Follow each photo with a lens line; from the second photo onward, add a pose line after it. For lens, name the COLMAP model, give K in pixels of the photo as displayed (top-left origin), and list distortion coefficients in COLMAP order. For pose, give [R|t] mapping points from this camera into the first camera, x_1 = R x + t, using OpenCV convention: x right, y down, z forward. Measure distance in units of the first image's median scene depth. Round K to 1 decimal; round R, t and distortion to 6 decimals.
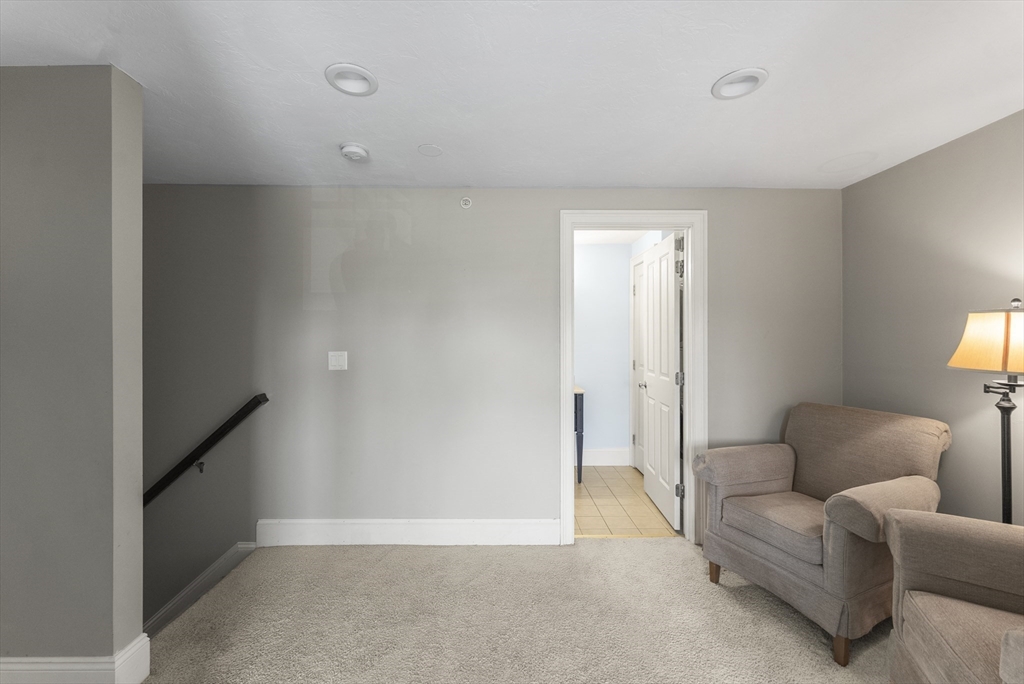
lens RADIAL K [[423.8, 0, 512.0], [0, 423.8, 342.0], [0, 0, 1]] dist [-0.000277, 0.000083]
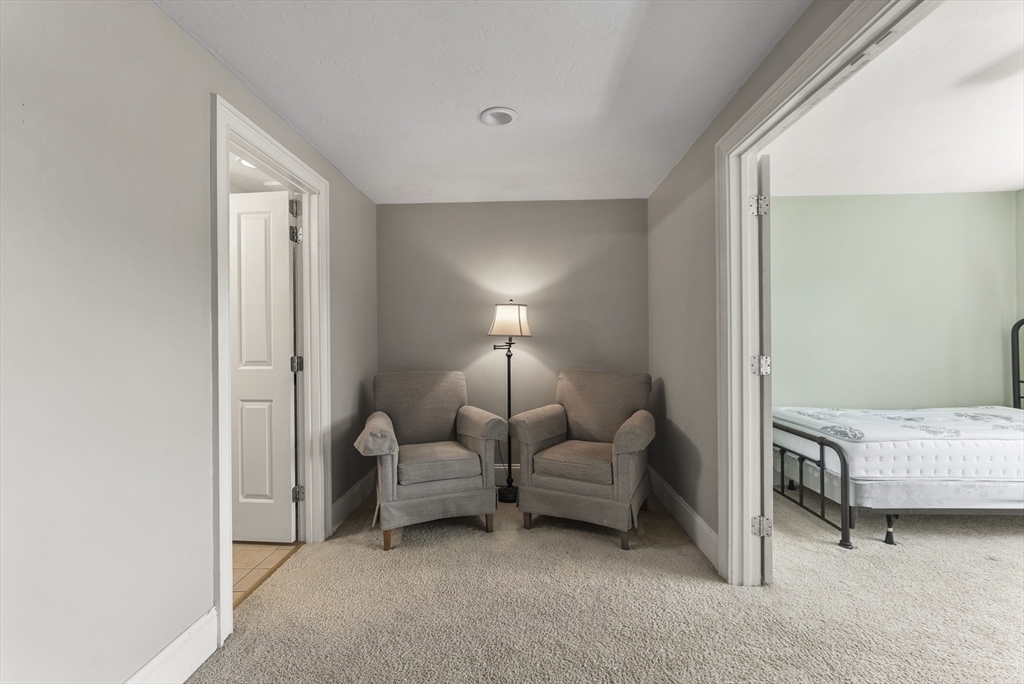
lens RADIAL K [[425.0, 0, 515.6], [0, 425.0, 338.4], [0, 0, 1]] dist [-0.001369, -0.000232]
pose [[0.030147, -0.003565, 0.999539, -0.549511], [0.021606, 0.999762, 0.002915, 0.051285], [-0.999312, 0.021508, 0.030217, 0.638168]]
